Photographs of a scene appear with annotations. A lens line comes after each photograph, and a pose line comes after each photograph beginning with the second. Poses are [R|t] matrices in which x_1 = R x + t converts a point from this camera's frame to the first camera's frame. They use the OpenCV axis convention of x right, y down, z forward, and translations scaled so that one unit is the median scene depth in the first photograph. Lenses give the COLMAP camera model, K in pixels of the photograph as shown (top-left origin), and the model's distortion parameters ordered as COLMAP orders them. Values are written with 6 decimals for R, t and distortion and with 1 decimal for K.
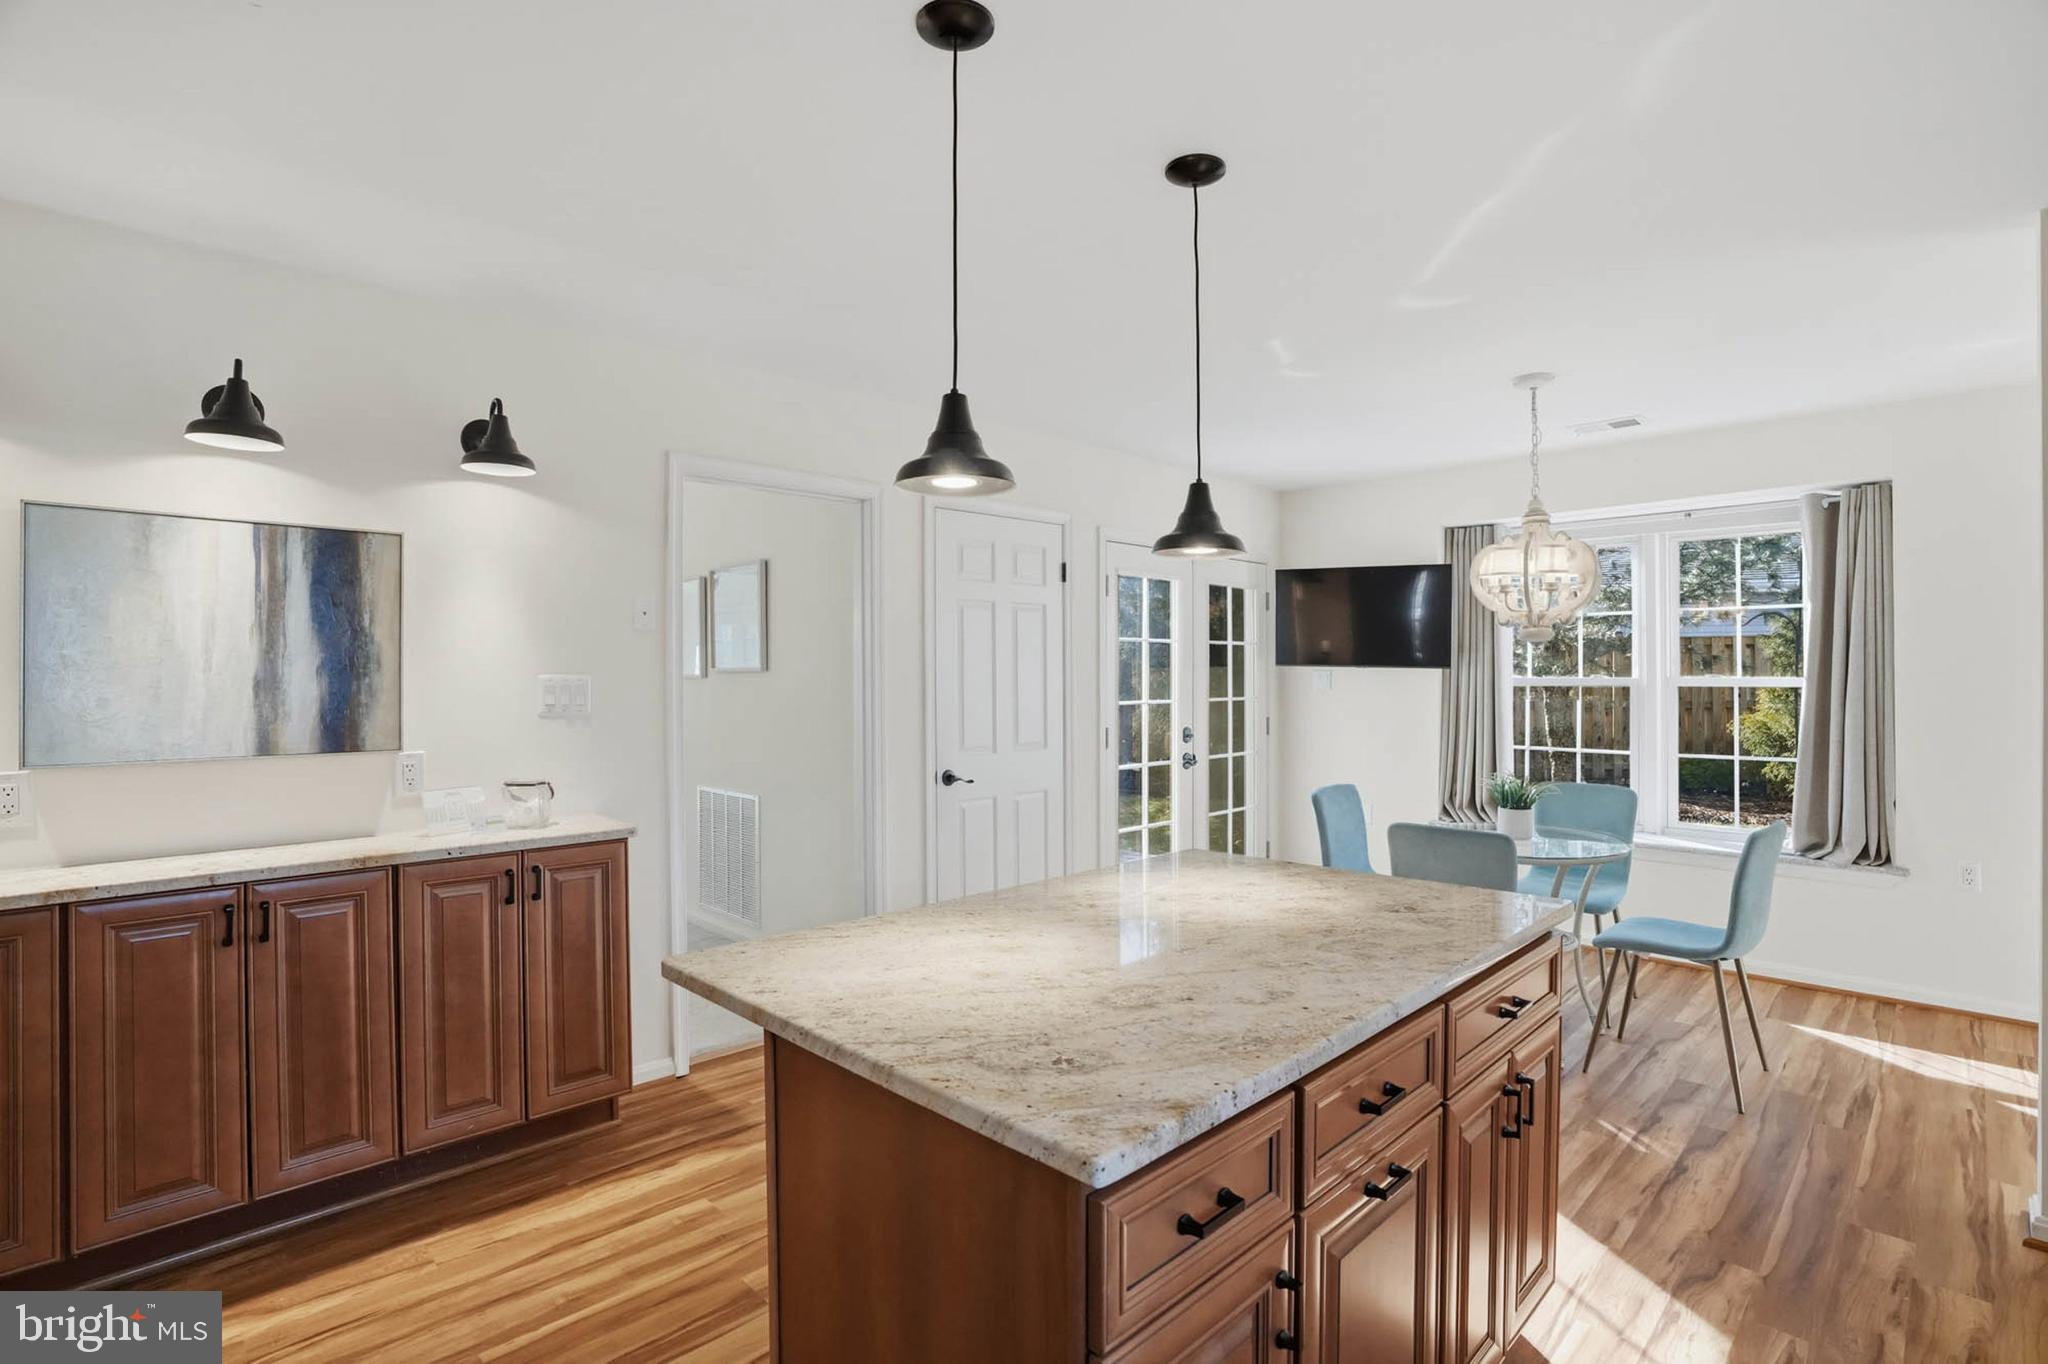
lens RADIAL K [[987.0, 0, 1040.4], [0, 987.0, 677.6], [0, 0, 1]] dist [-0.025661, -0.000163]
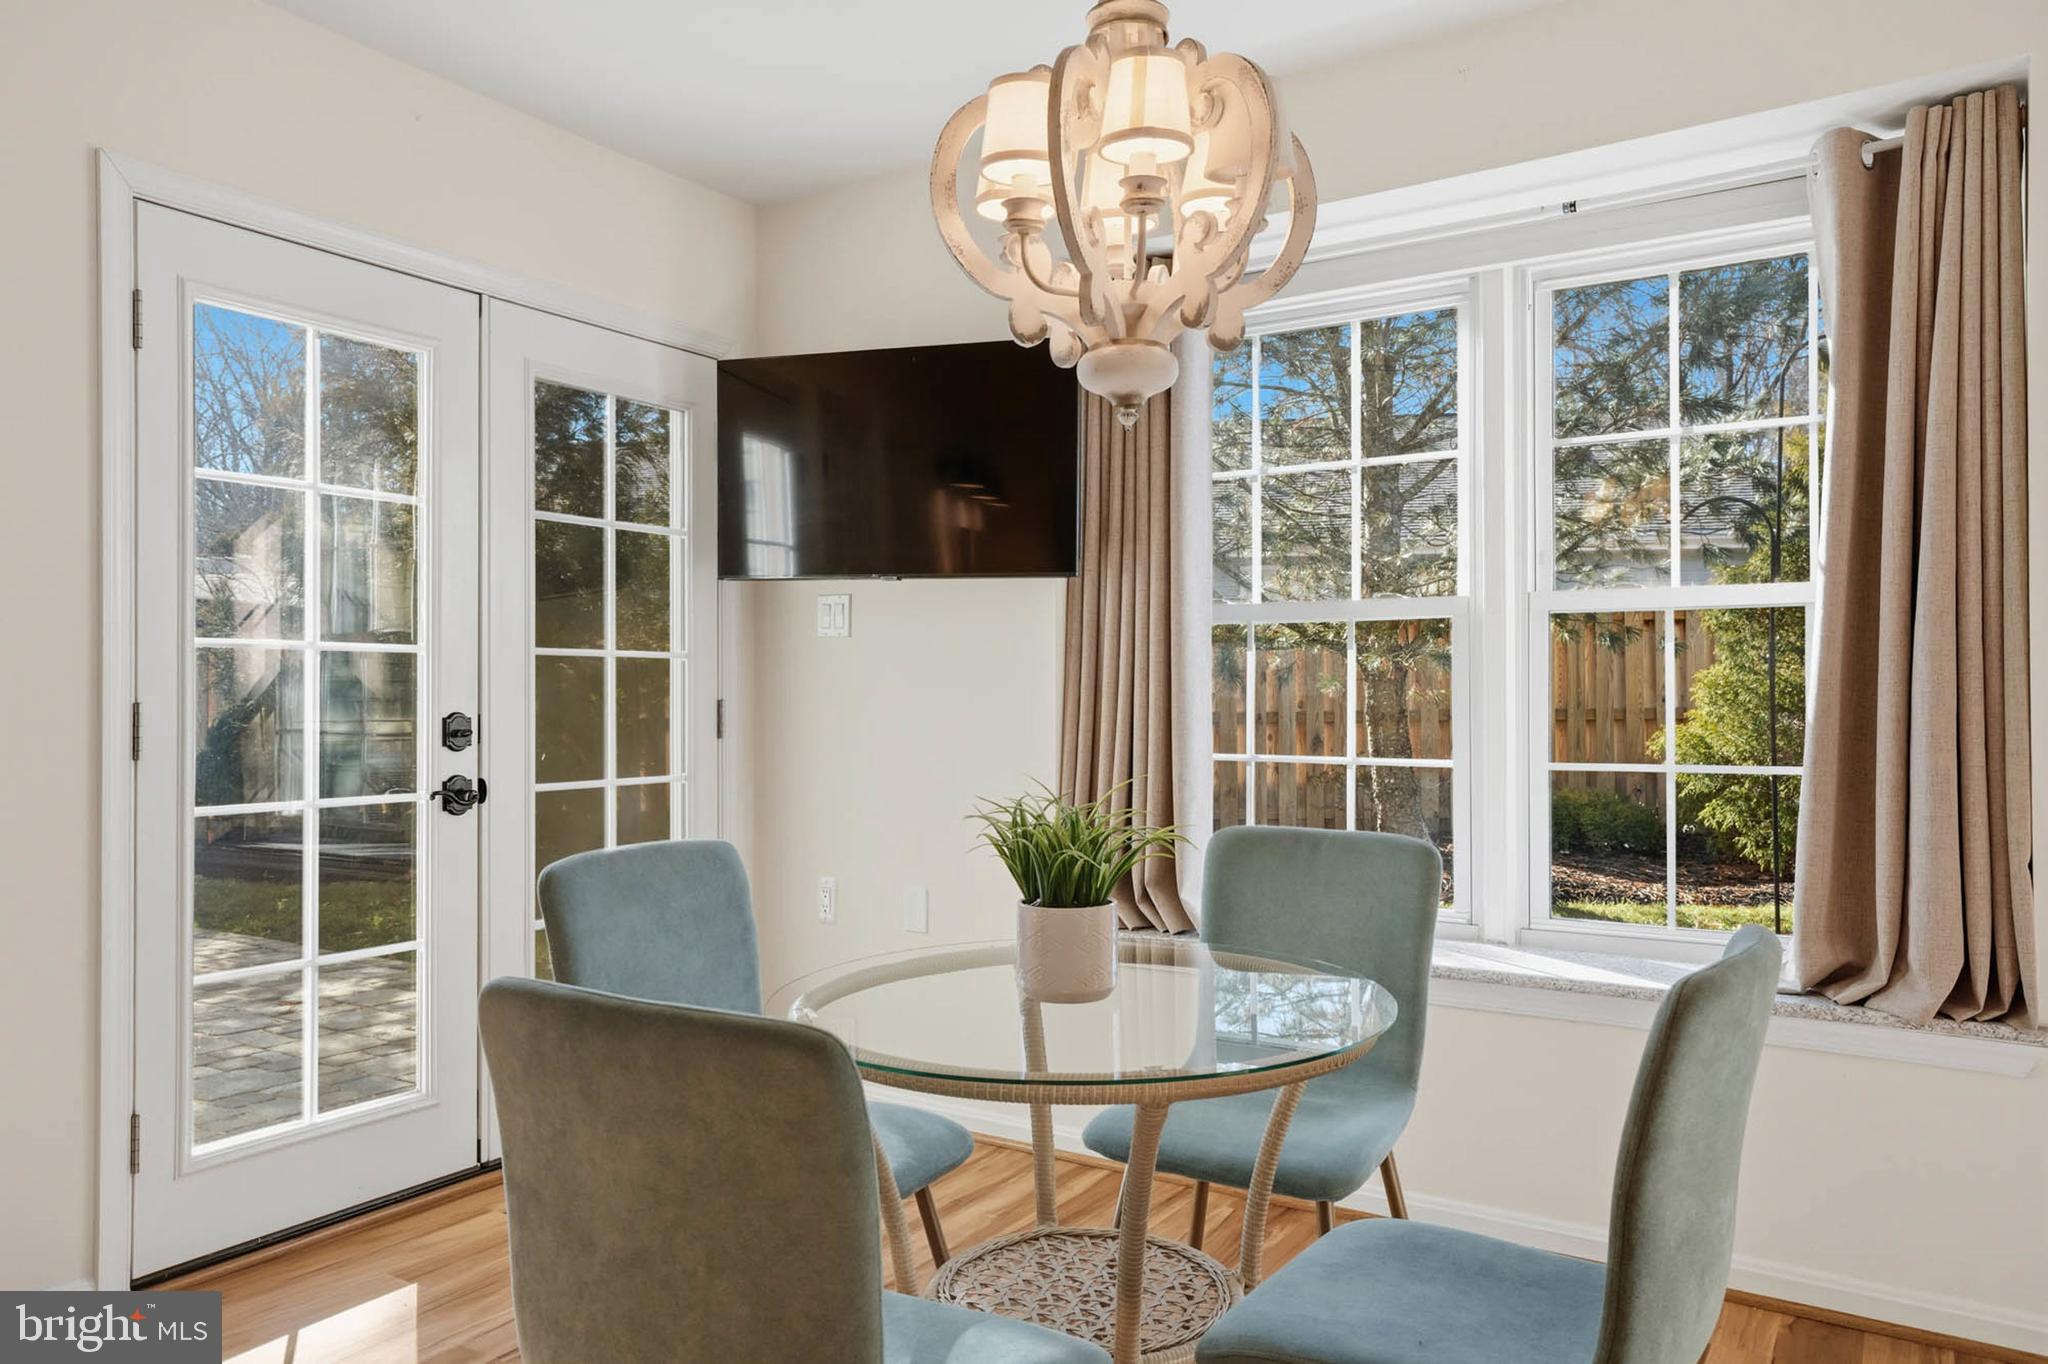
lens RADIAL K [[1441.1, 0, 1018.1], [0, 1441.1, 692.1], [0, 0, 1]] dist [-0.003352, 0.001638]
pose [[0.979364, 0.001967, 0.202097, 0.294507], [-0.001191, 0.999991, -0.003964, 0.050589], [-0.202103, 0.003642, 0.979357, 0.423104]]
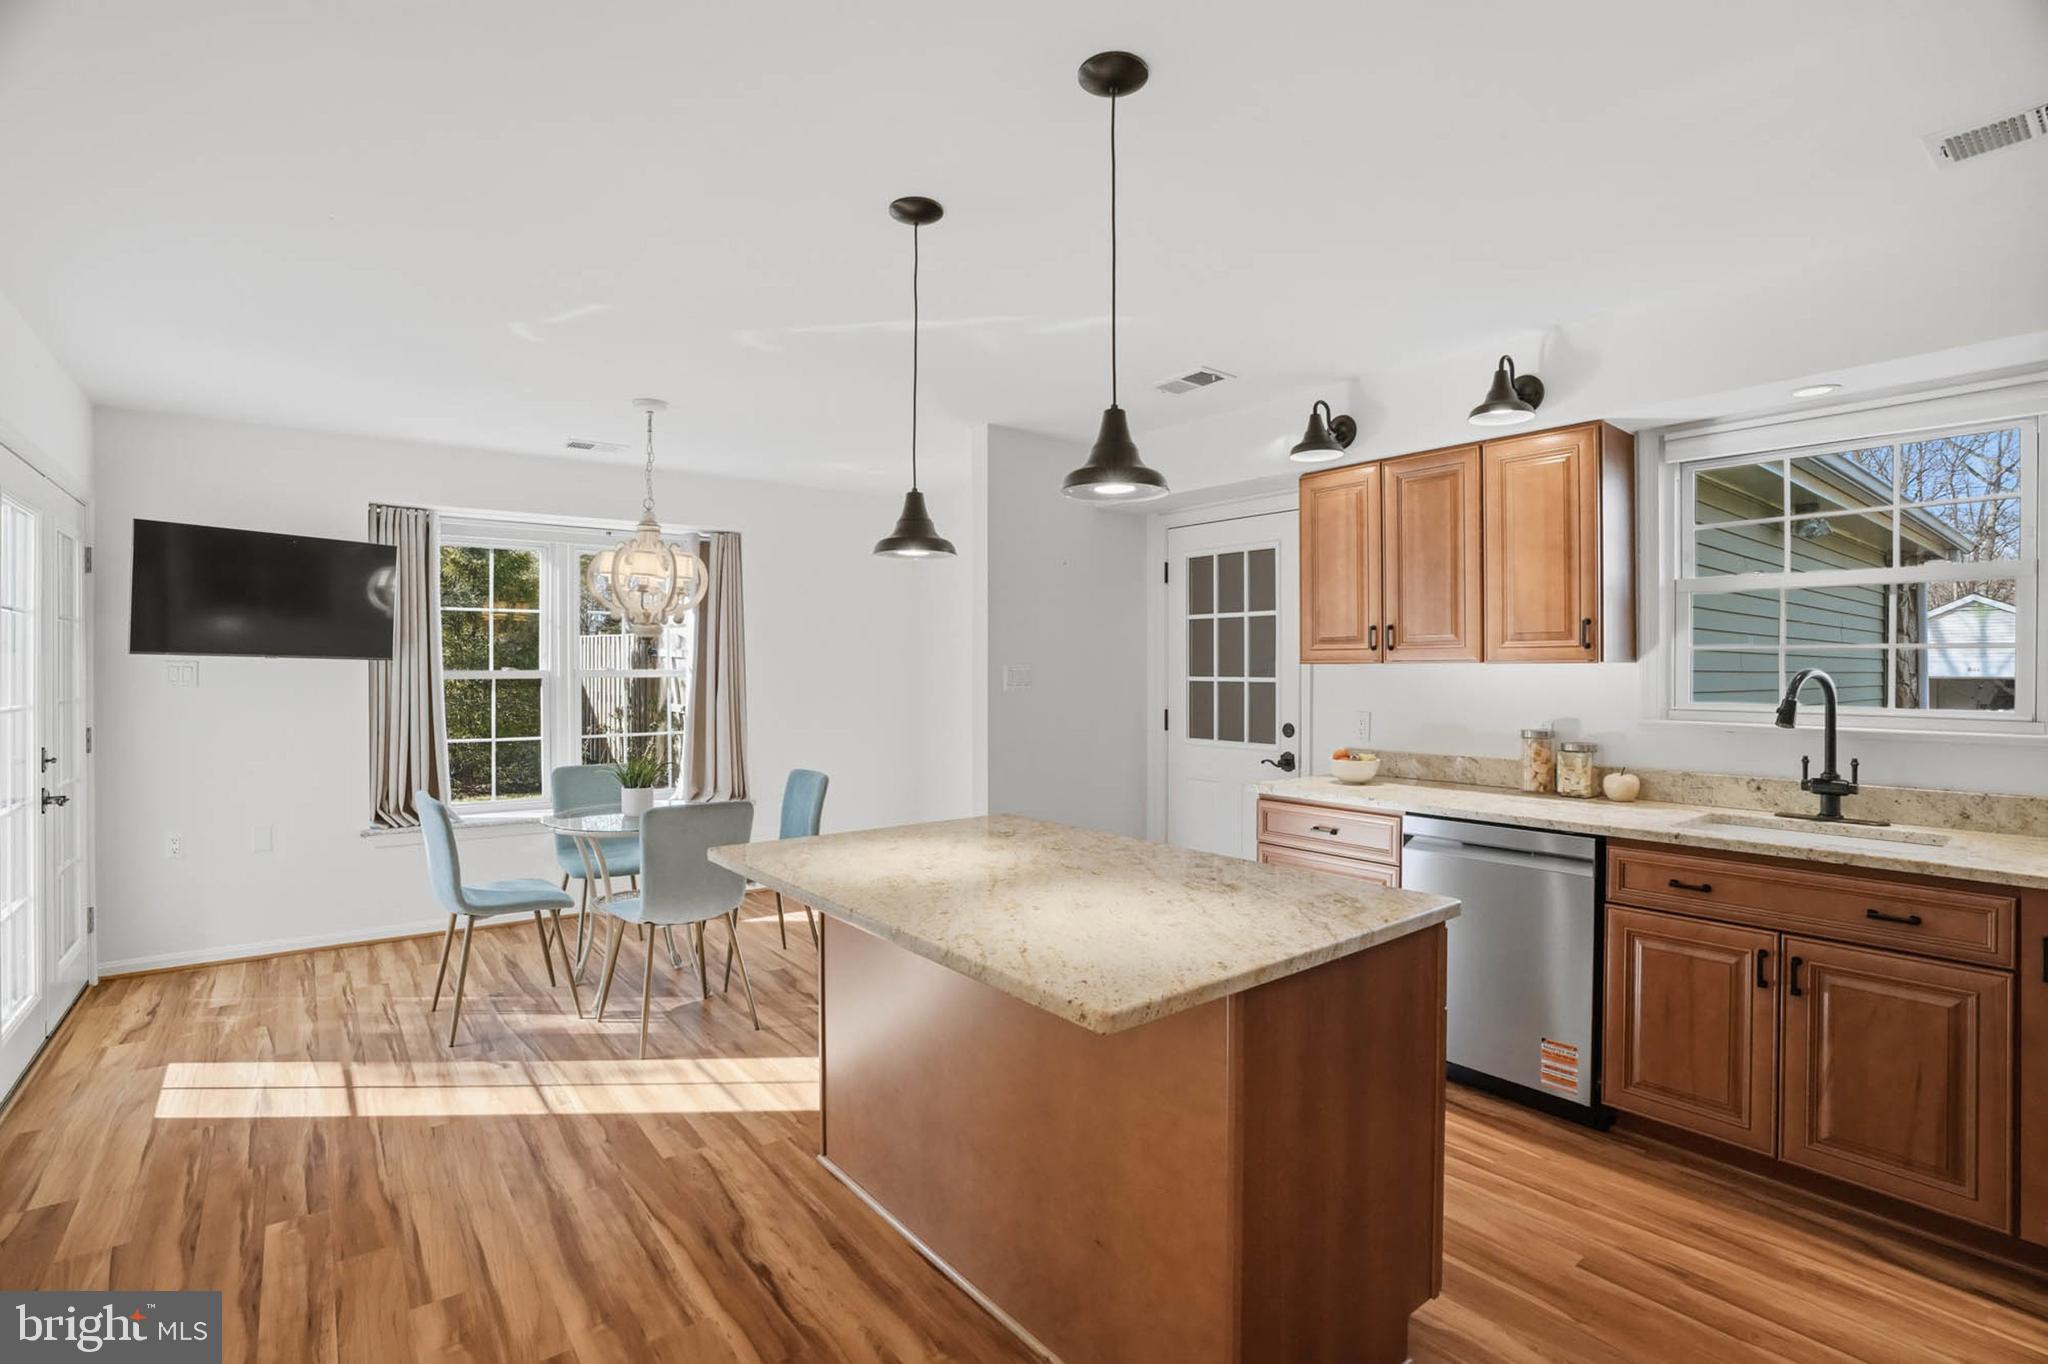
lens RADIAL K [[953.5, 0, 1030.8], [0, 953.5, 671.8], [0, 0, 1]] dist [-0.041601, -0.000320]
pose [[0.136439, -0.005129, 0.990635, -0.400486], [0.005617, 0.999975, 0.004403, 0.000712], [-0.990633, 0.004964, 0.136464, 0.325639]]
